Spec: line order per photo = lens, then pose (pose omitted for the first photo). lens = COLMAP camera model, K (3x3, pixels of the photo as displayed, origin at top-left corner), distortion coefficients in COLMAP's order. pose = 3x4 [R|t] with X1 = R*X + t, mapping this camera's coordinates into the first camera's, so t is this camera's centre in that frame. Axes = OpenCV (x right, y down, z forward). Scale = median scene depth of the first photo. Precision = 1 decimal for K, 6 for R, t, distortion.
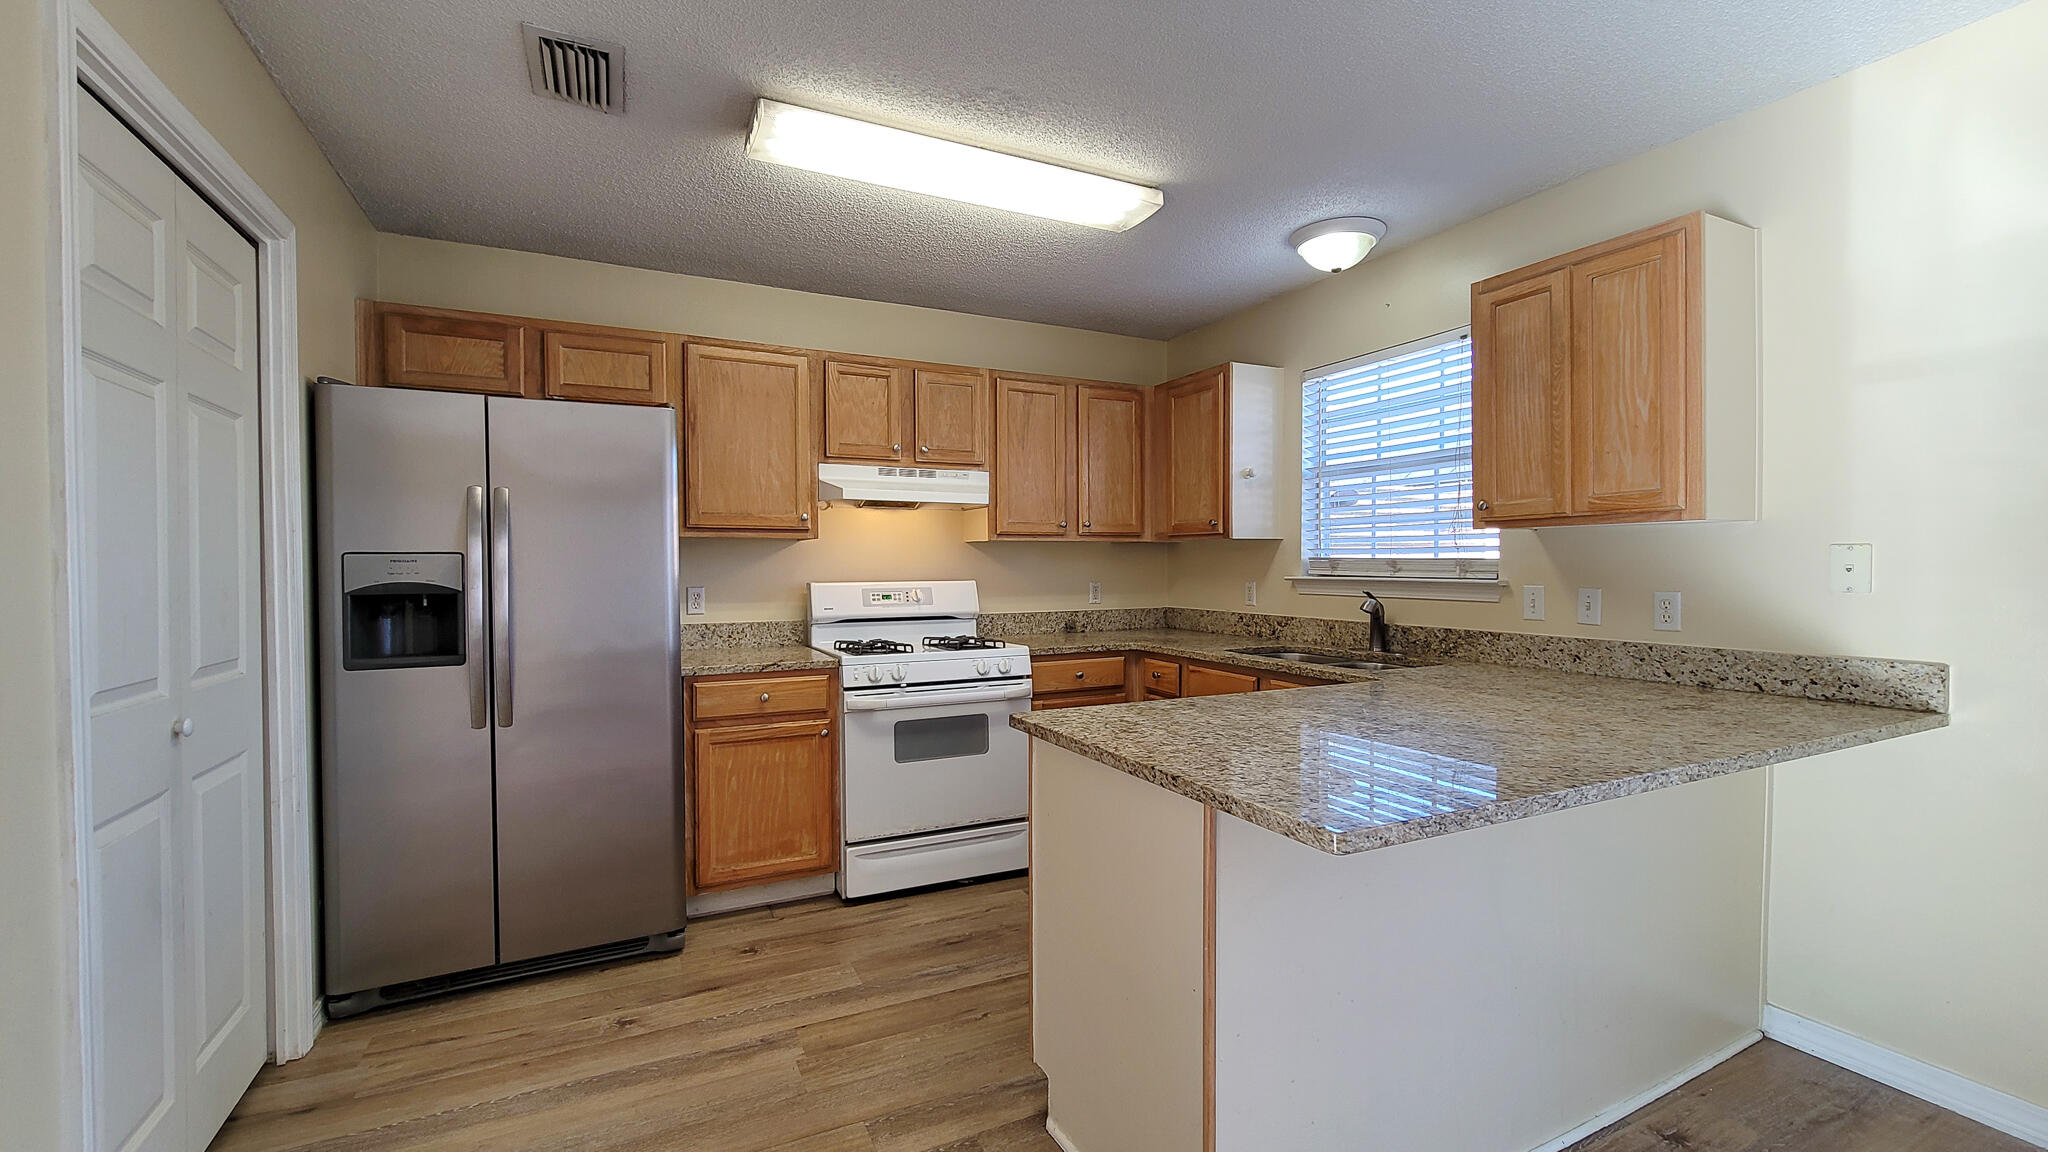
lens RADIAL K [[834.1, 0, 1013.8], [0, 834.1, 570.5], [0, 0, 1]] dist [0.001239, -0.000603]
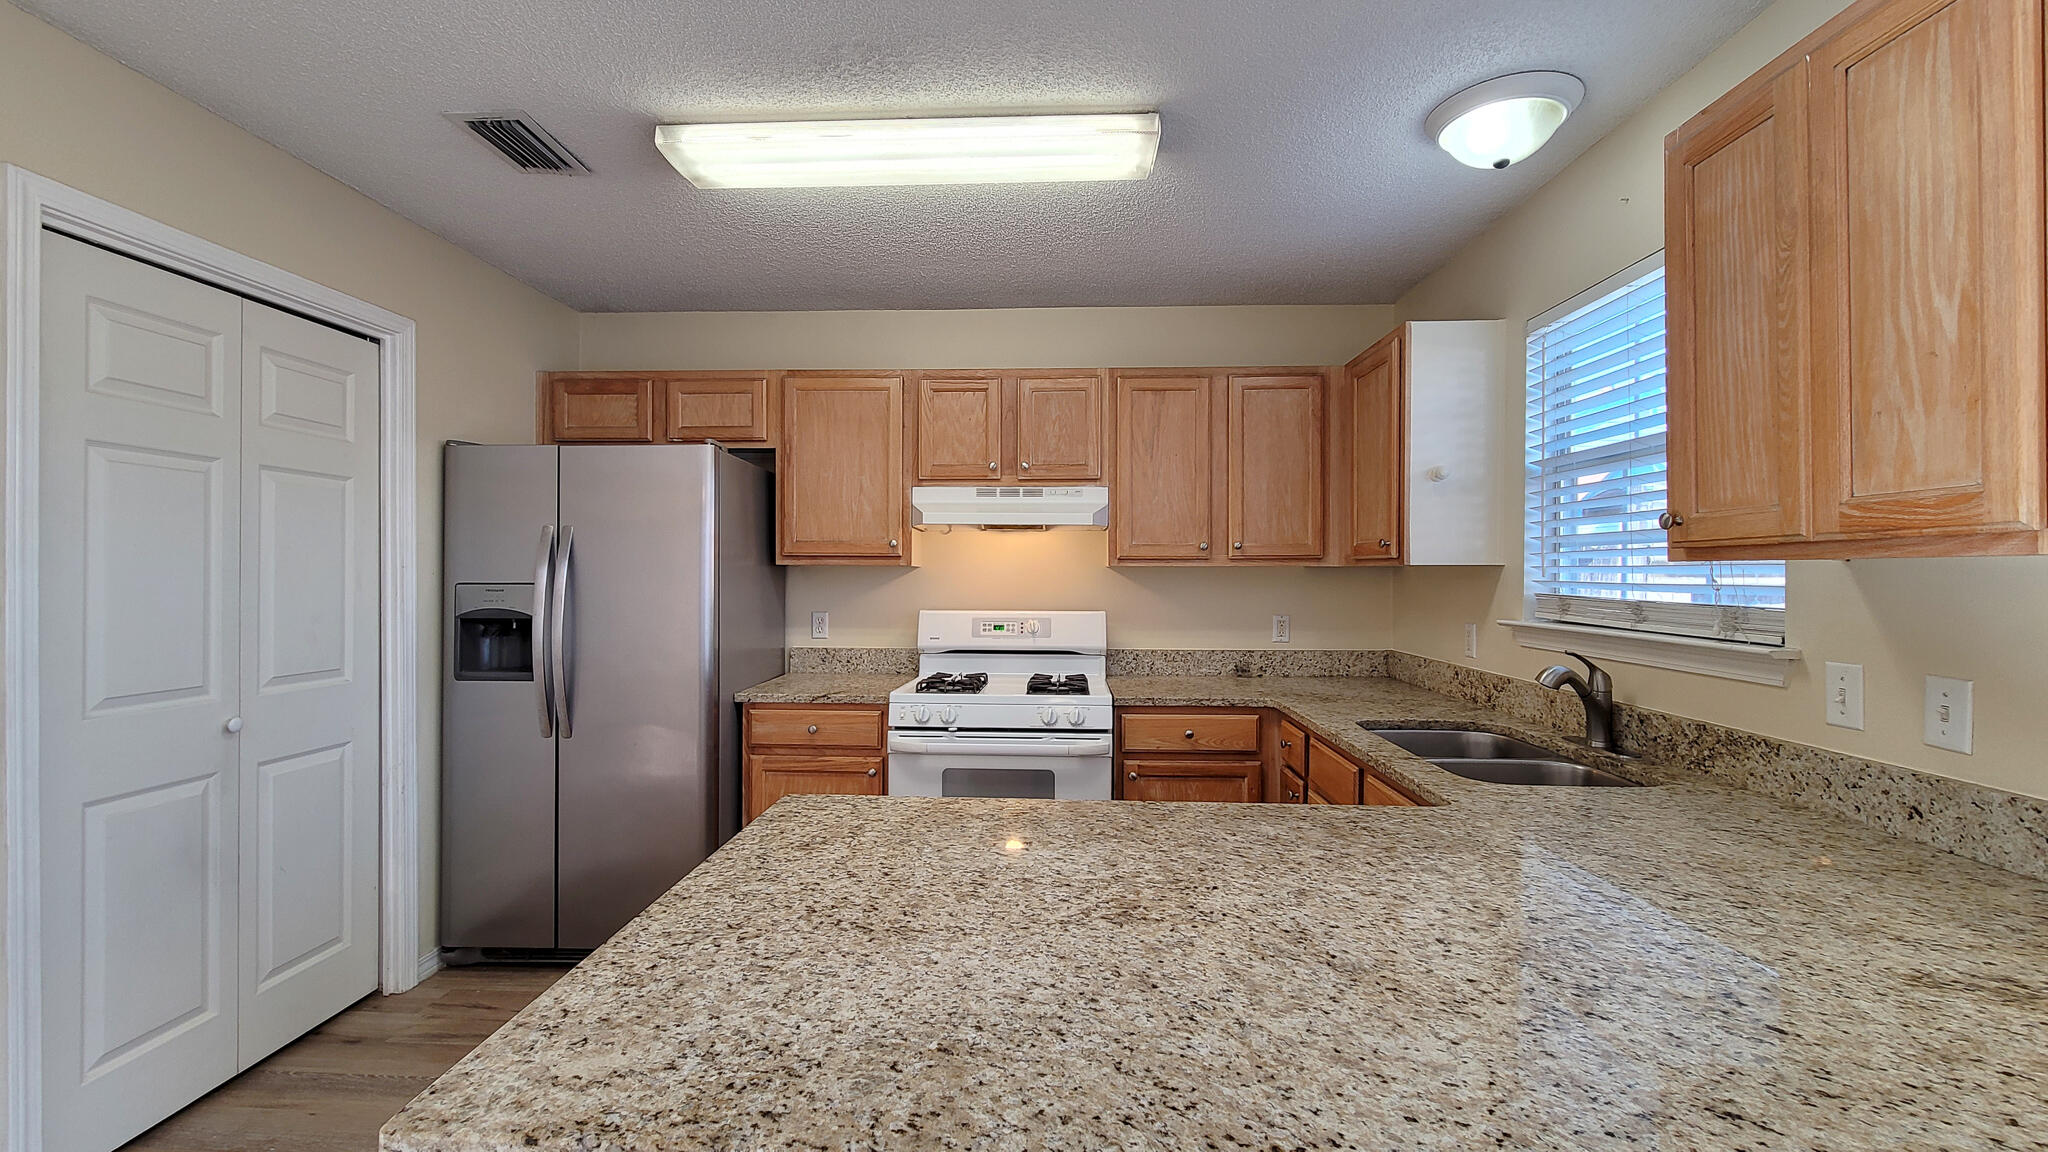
lens RADIAL K [[834.1, 0, 1022.2], [0, 834.1, 571.8], [0, 0, 1]] dist [0.001239, -0.000603]
pose [[0.877362, 0.006263, -0.479788, 0.389648], [-0.010434, 0.999927, -0.006028, -0.030553], [0.479715, 0.010295, 0.877364, 0.252810]]
